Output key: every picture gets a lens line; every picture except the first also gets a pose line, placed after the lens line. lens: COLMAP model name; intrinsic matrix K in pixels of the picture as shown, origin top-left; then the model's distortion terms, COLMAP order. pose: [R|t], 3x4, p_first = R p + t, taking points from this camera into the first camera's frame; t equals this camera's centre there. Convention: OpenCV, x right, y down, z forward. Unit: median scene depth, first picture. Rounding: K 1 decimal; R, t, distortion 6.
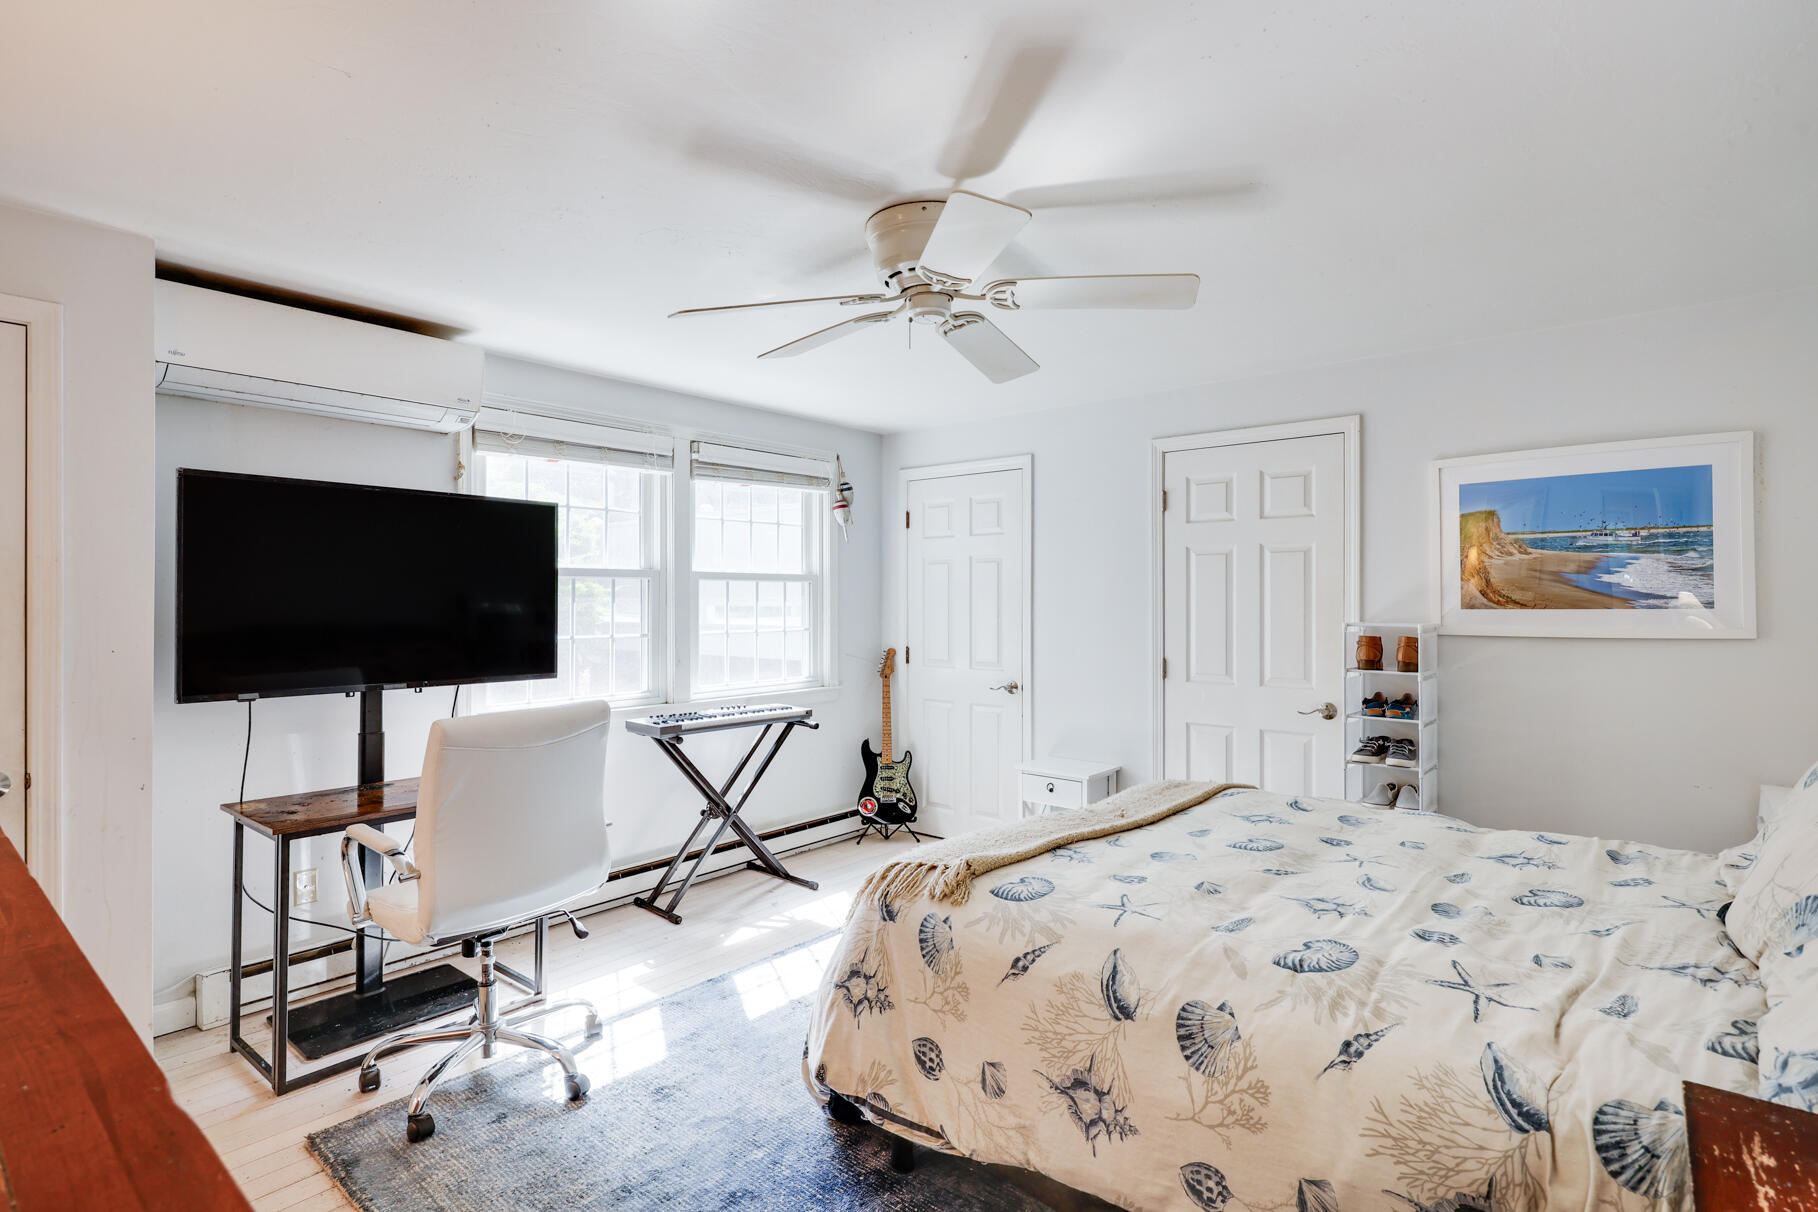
lens RADIAL K [[927.2, 0, 907.4], [0, 927.2, 595.7], [0, 0, 1]] dist [-0.002694, -0.001370]
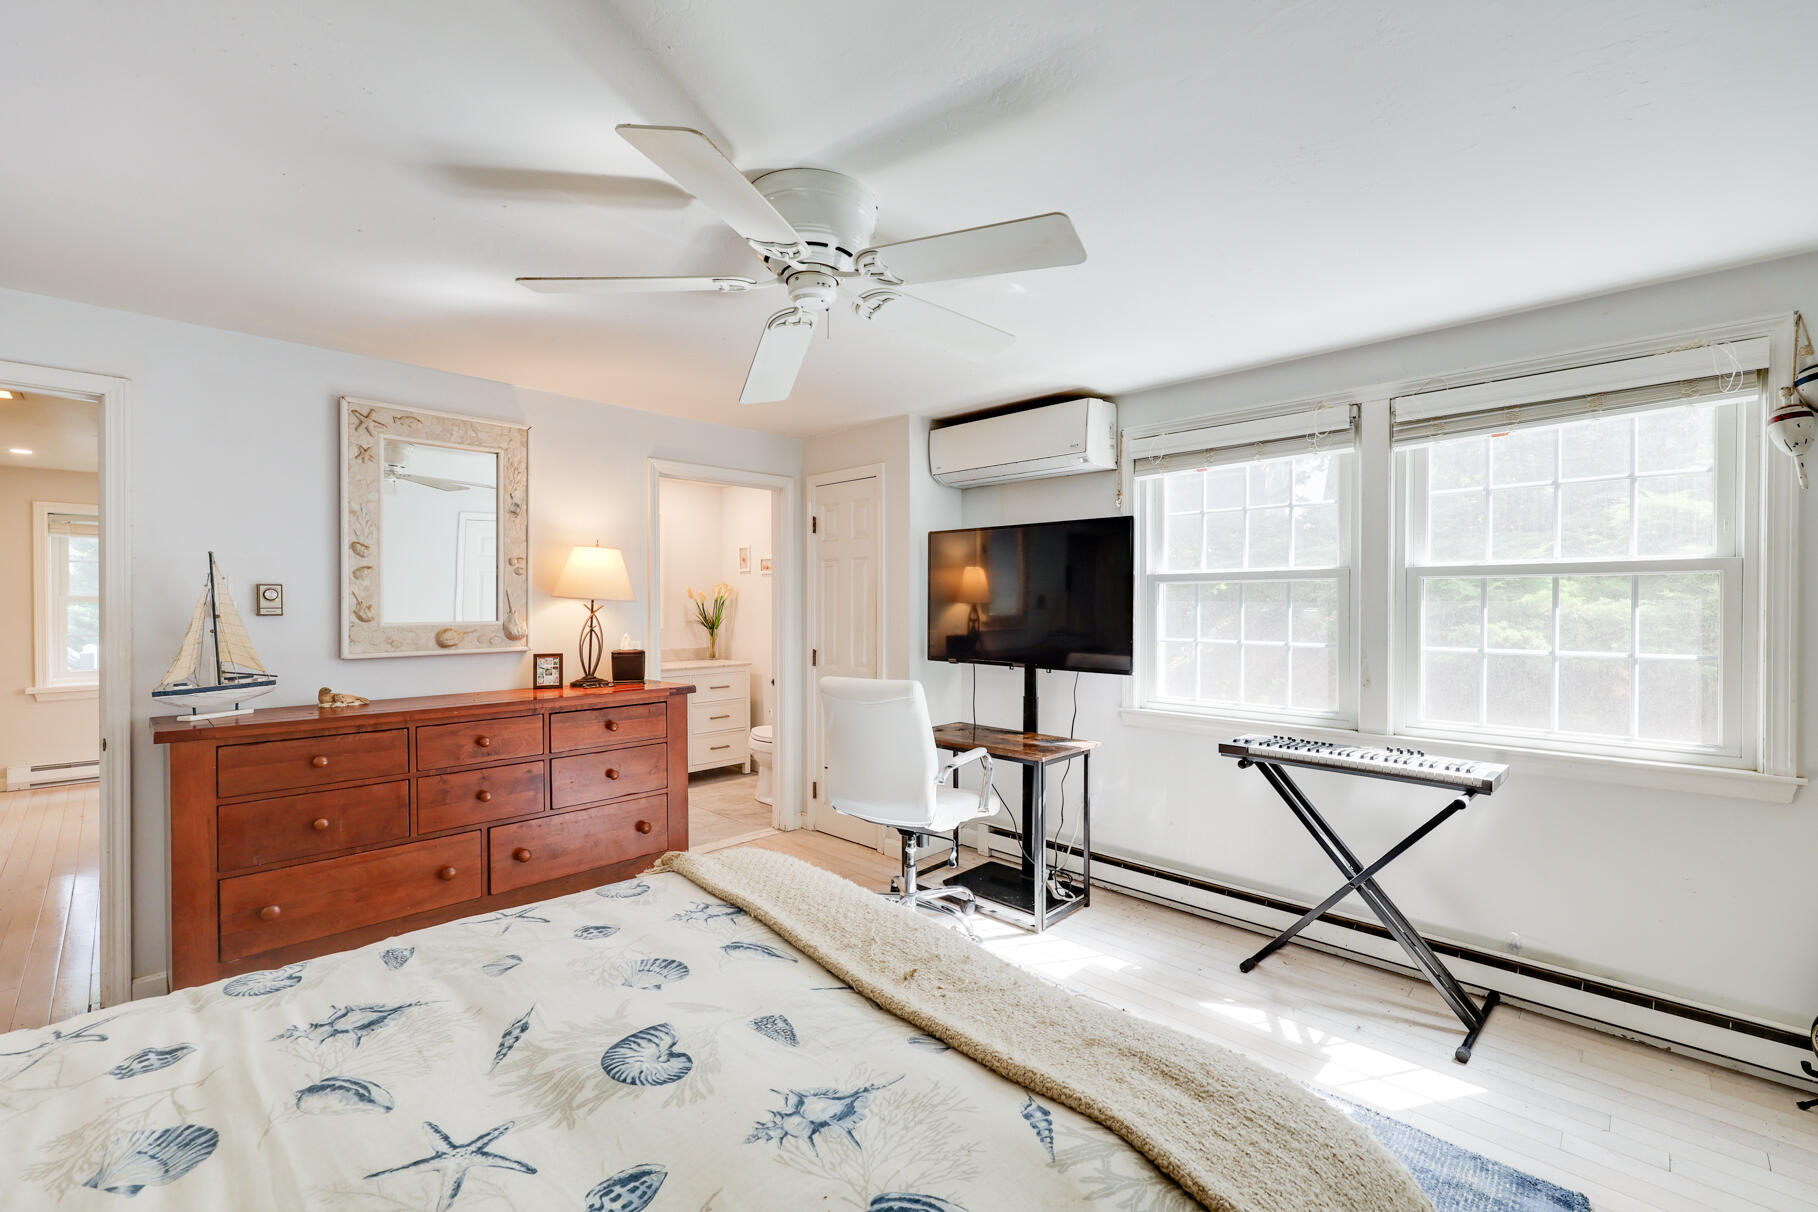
lens RADIAL K [[770.3, 0, 903.3], [0, 770.3, 613.1], [0, 0, 1]] dist [-0.001191, -0.000119]
pose [[-0.081268, 0.012774, -0.996610, 0.626225], [0.003518, 0.999915, 0.012529, 0.003111], [0.996686, -0.002488, -0.081306, 0.913722]]
